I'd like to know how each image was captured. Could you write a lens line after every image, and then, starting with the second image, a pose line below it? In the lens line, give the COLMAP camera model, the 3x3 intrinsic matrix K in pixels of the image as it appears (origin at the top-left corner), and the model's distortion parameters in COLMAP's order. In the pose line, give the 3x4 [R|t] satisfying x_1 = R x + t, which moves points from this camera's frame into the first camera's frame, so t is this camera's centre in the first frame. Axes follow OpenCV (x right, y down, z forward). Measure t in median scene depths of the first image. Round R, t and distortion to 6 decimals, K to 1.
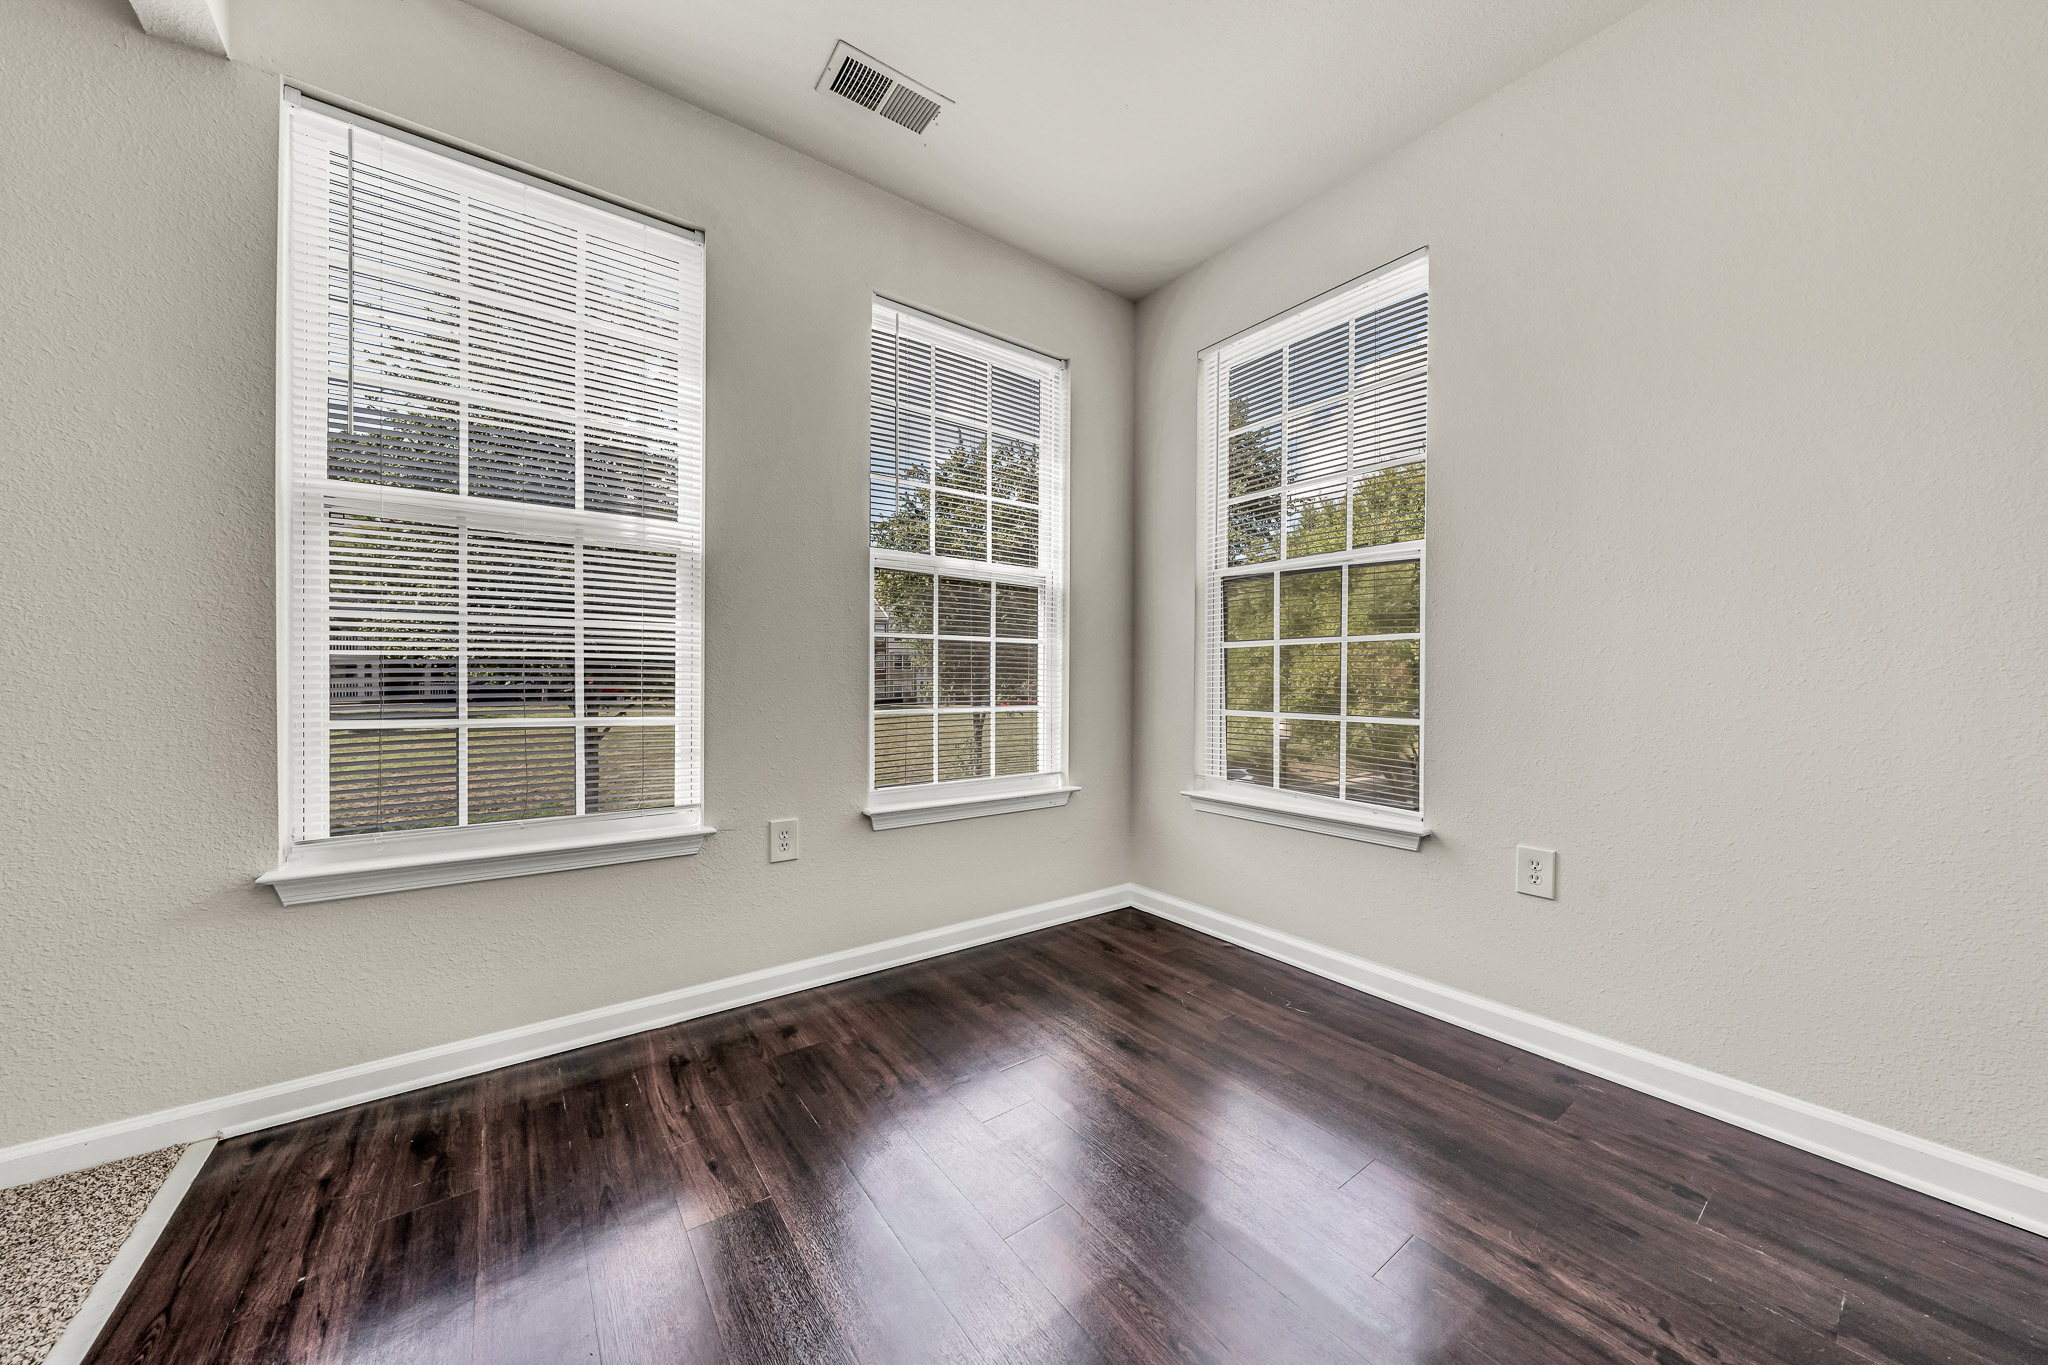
lens RADIAL K [[692.6, 0, 1029.9], [0, 692.6, 678.7], [0, 0, 1]] dist [0.000478, -0.000081]
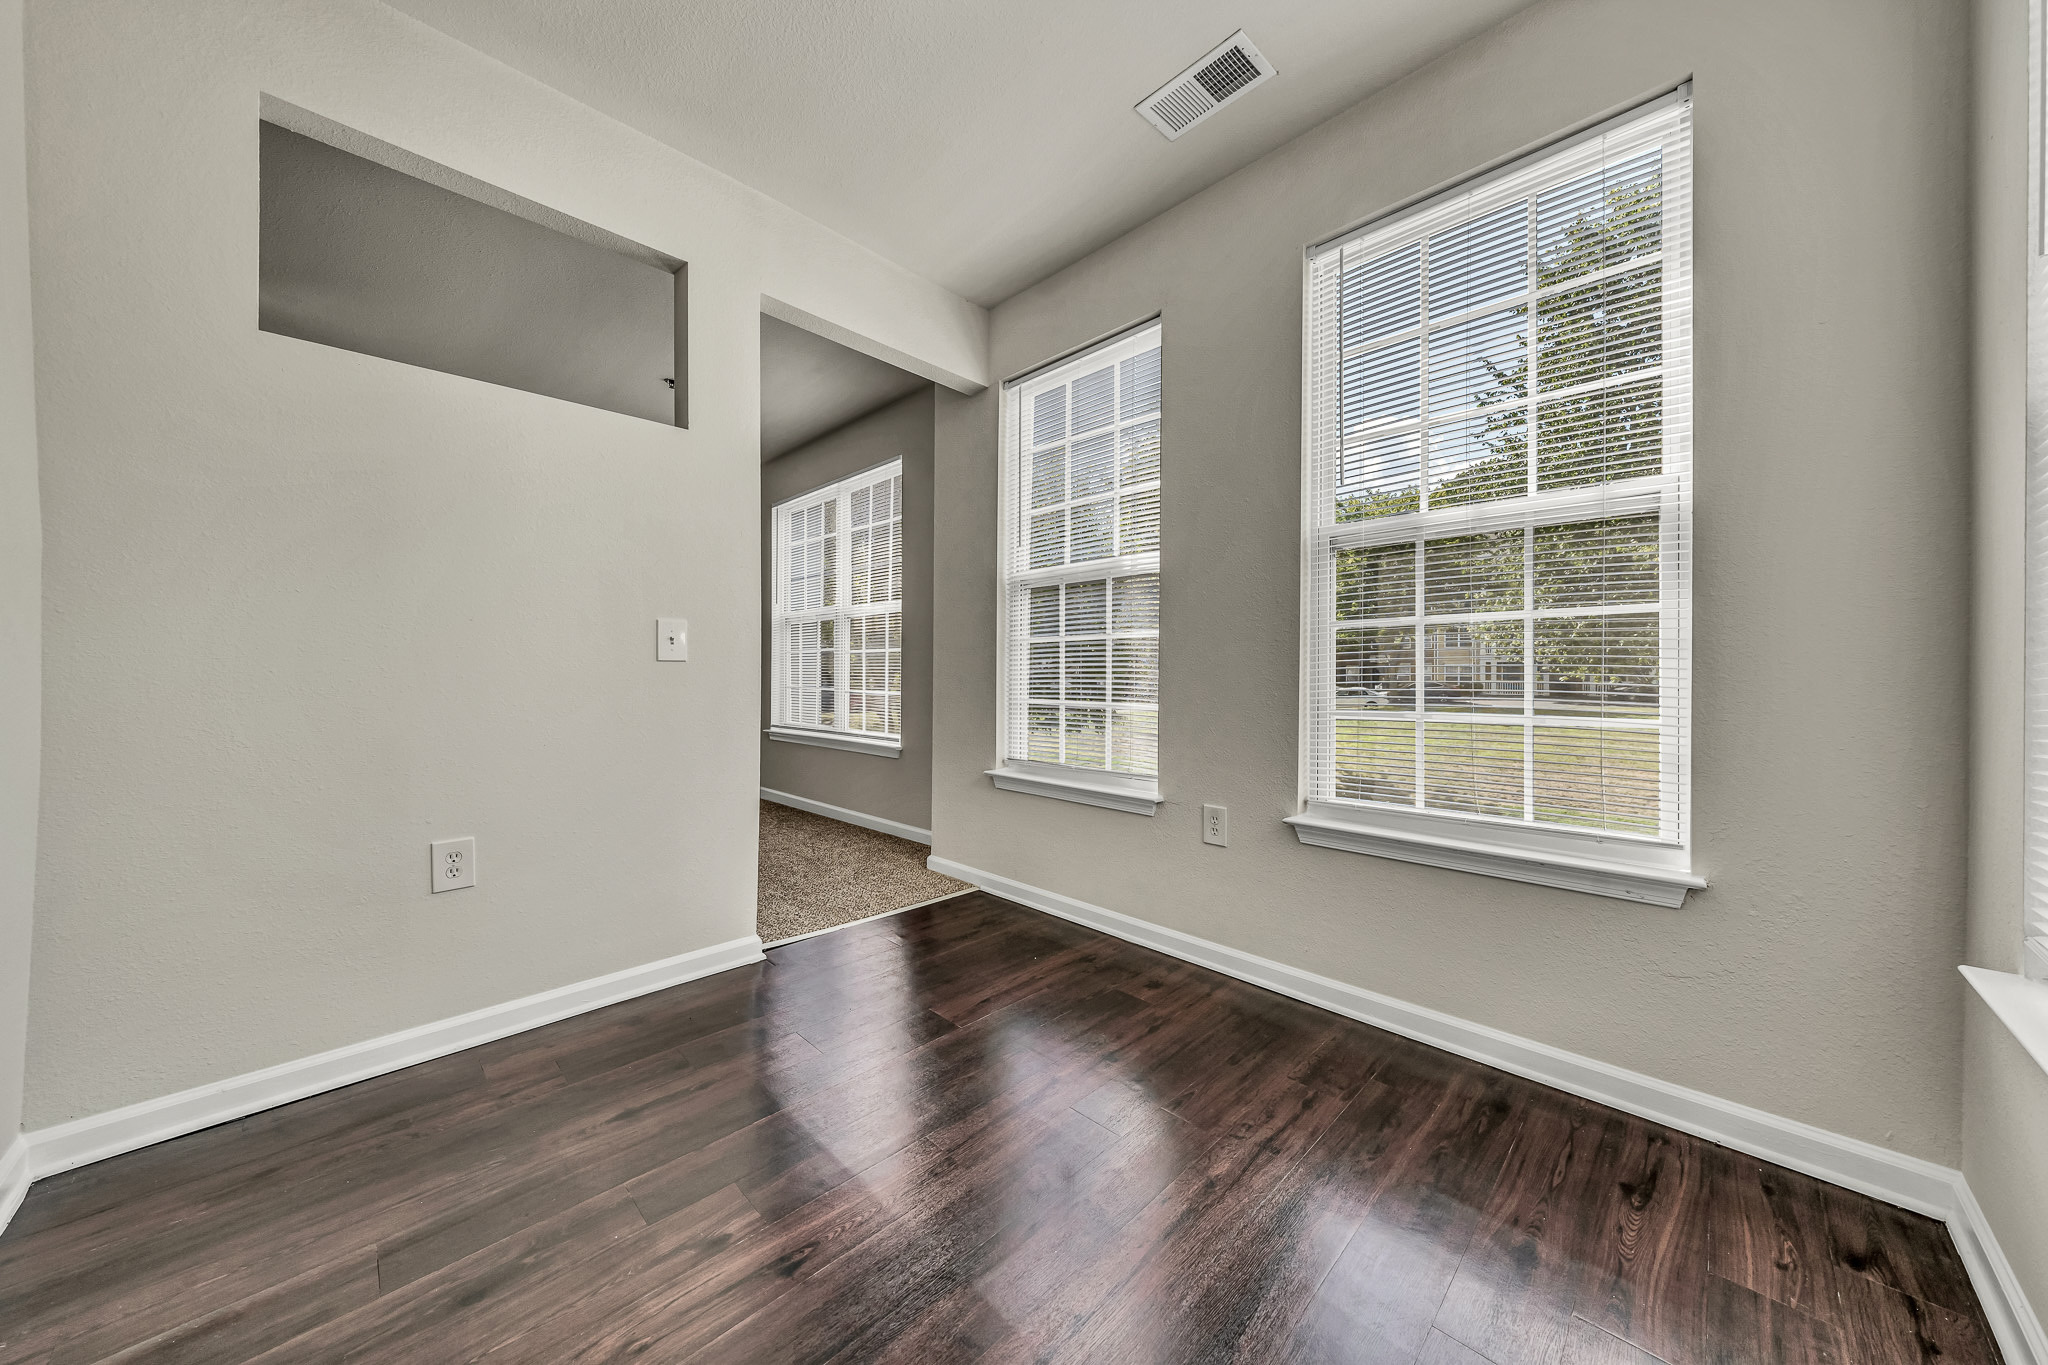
lens RADIAL K [[692.6, 0, 1029.9], [0, 692.6, 678.7], [0, 0, 1]] dist [0.000478, -0.000081]
pose [[0.147933, 0.003406, -0.988991, 0.670169], [0.003502, 0.999986, 0.003968, -0.000095], [0.988991, -0.004050, 0.147919, 0.565025]]
